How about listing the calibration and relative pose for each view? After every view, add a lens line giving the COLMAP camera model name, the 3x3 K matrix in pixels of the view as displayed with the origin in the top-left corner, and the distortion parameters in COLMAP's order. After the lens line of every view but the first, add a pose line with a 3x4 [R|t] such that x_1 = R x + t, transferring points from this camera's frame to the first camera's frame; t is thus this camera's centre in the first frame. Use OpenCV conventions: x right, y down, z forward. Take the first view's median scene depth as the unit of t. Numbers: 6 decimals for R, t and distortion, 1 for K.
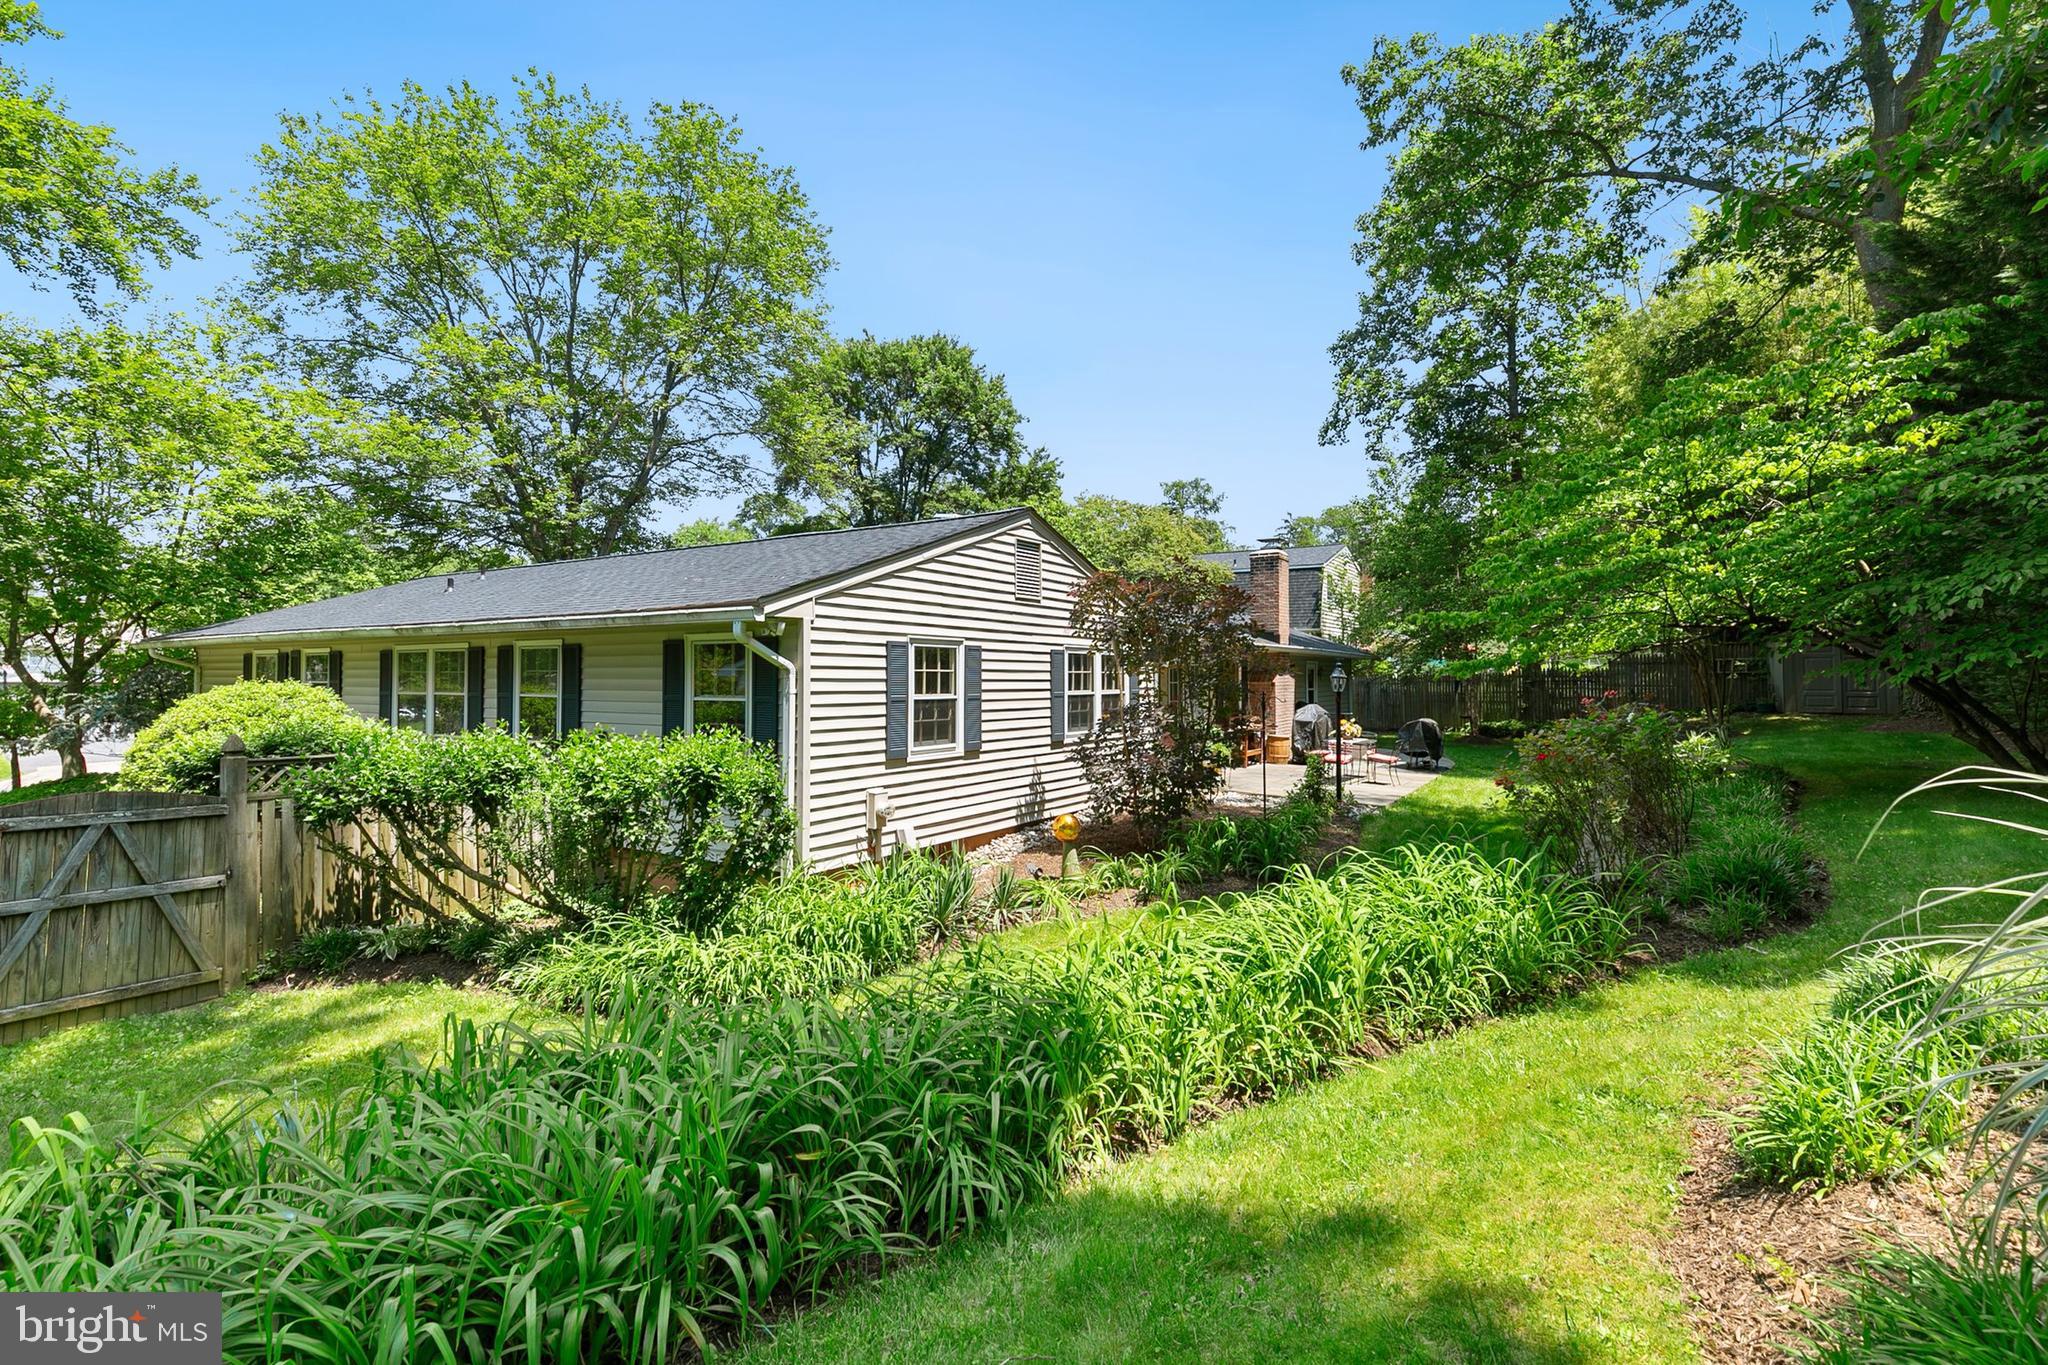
lens RADIAL K [[932.0, 0, 1023.9], [0, 932.0, 649.7], [0, 0, 1]] dist [0.002963, -0.000899]
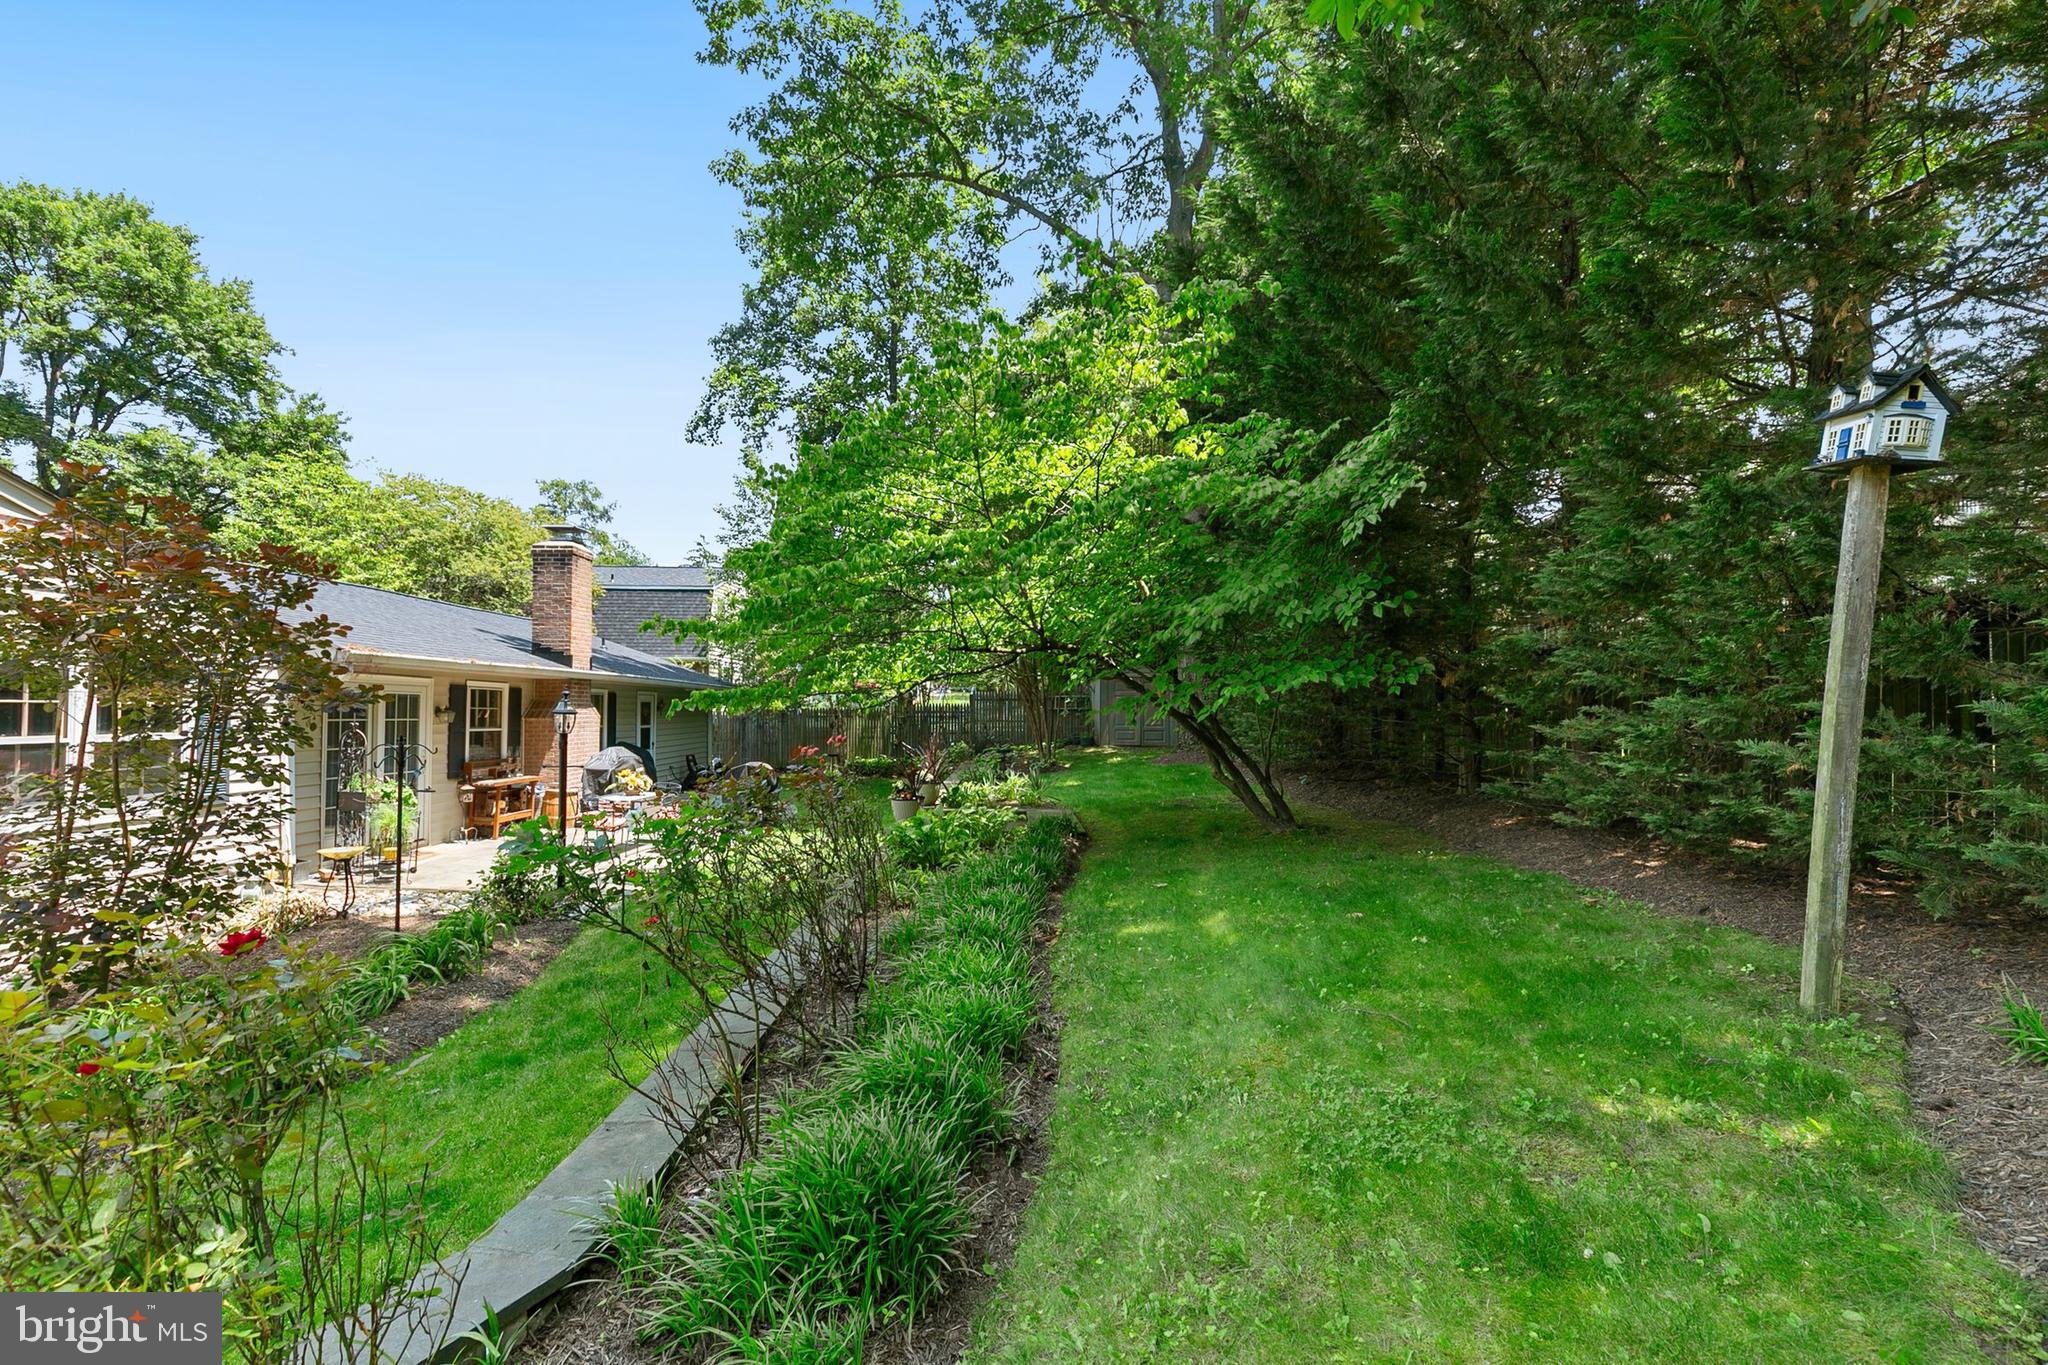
lens RADIAL K [[914.5, 0, 1024.0], [0, 914.5, 682.5], [0, 0, 1]] dist [0.004483, -0.000364]
pose [[0.836006, 0.020754, 0.548327, 0.122072], [-0.020146, 0.999772, -0.007125, 0.002814], [-0.548350, -0.005090, 0.836234, 0.124495]]
